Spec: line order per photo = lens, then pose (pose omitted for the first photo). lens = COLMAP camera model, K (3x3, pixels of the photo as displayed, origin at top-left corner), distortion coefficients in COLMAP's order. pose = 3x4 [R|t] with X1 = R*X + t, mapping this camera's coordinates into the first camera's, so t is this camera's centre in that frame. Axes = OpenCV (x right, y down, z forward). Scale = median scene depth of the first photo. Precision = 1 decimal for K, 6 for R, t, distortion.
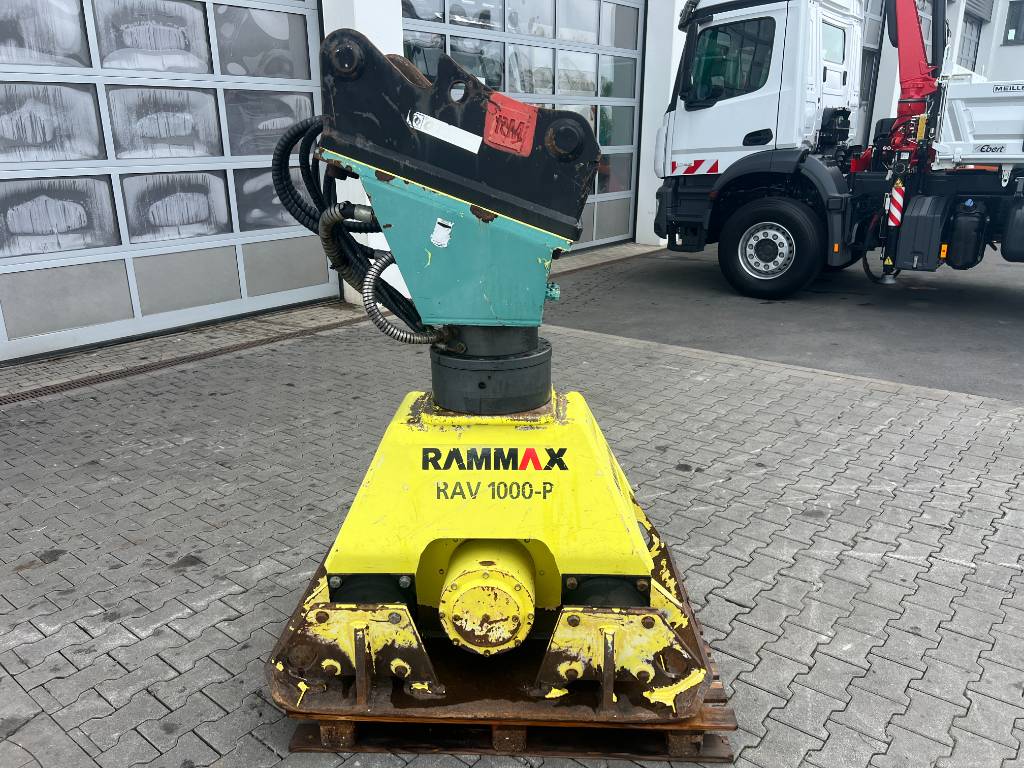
lens RADIAL K [[771.4, 0, 508.3], [0, 771.4, 384.6], [0, 0, 1]] dist [0.058816, -0.063521]
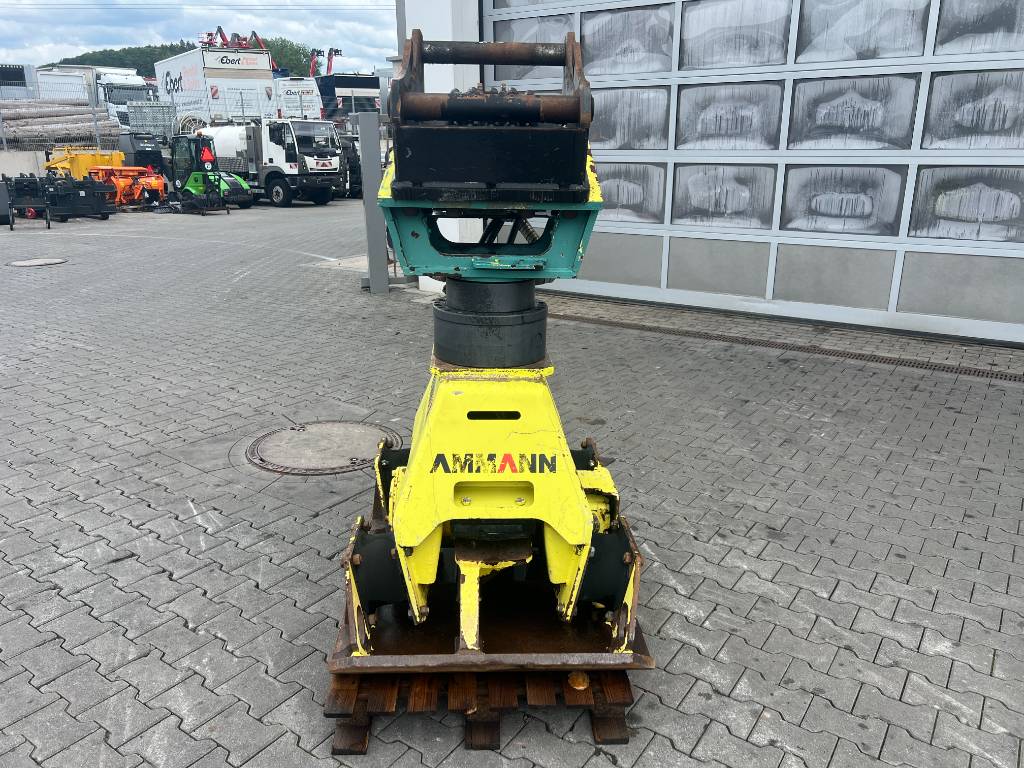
lens RADIAL K [[768.5, 0, 512.5], [0, 768.5, 383.6], [0, 0, 1]] dist [0.062261, -0.069282]
pose [[0.093194, 0.303130, -0.948381, 0.380840], [-0.301561, 0.916379, 0.263268, -0.089476], [0.948881, 0.261460, 0.176813, 0.325723]]
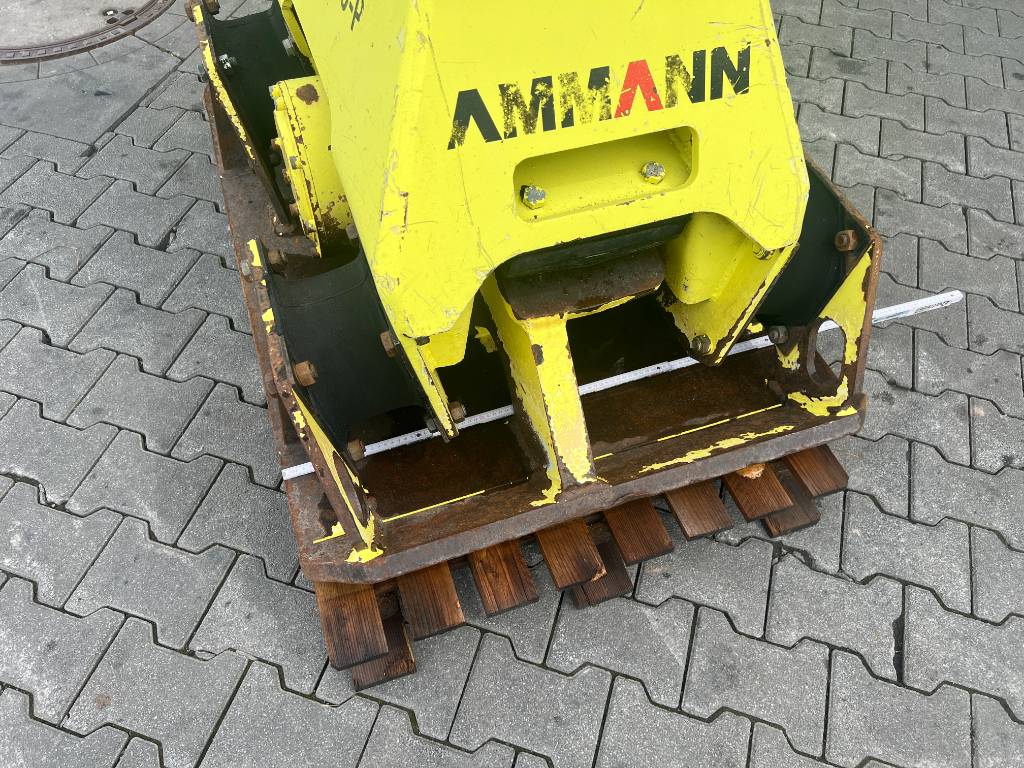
lens RADIAL K [[773.5, 0, 508.4], [0, 773.5, 382.8], [0, 0, 1]] dist [0.042121, -0.047016]
pose [[0.372492, 0.760694, -0.531595, 0.157837], [-0.299559, 0.640711, 0.706932, -0.018058], [0.878359, -0.104083, 0.466533, 0.306066]]
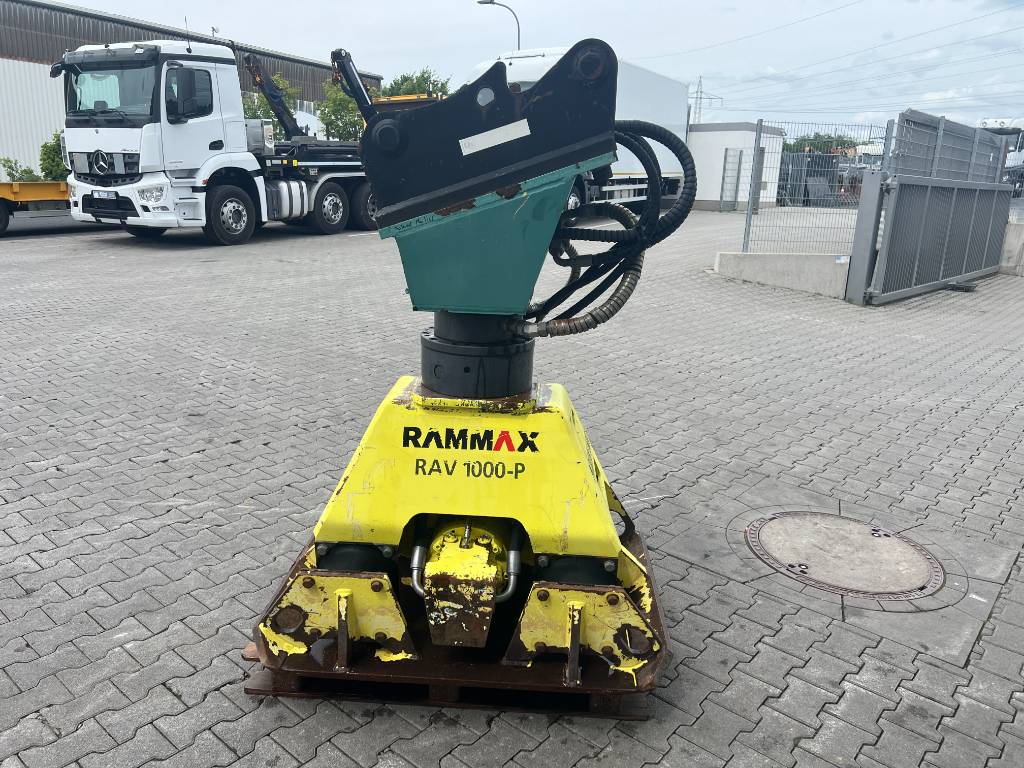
lens RADIAL K [[773.7, 0, 507.2], [0, 773.7, 387.4], [0, 0, 1]] dist [0.051772, -0.054723]
pose [[-0.999616, -0.027011, 0.006231, -0.027124], [-0.019427, 0.842974, 0.537604, -0.211482], [-0.019774, 0.537276, -0.843174, 0.726743]]
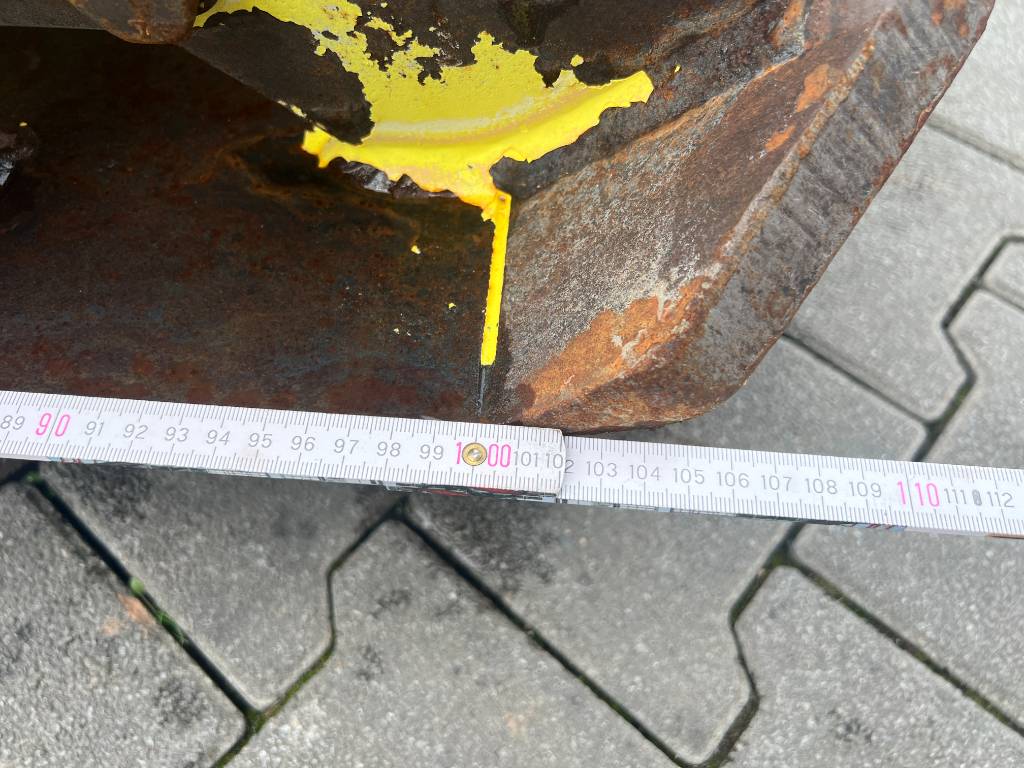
lens RADIAL K [[782.6, 0, 509.0], [0, 782.6, 381.9], [0, 0, 1]] dist [-0.012279, -0.003628]
pose [[-0.999276, -0.027877, 0.025892, -0.091511], [0.017046, 0.280373, 0.959740, 0.074017], [-0.034014, 0.959486, -0.279695, 0.499737]]
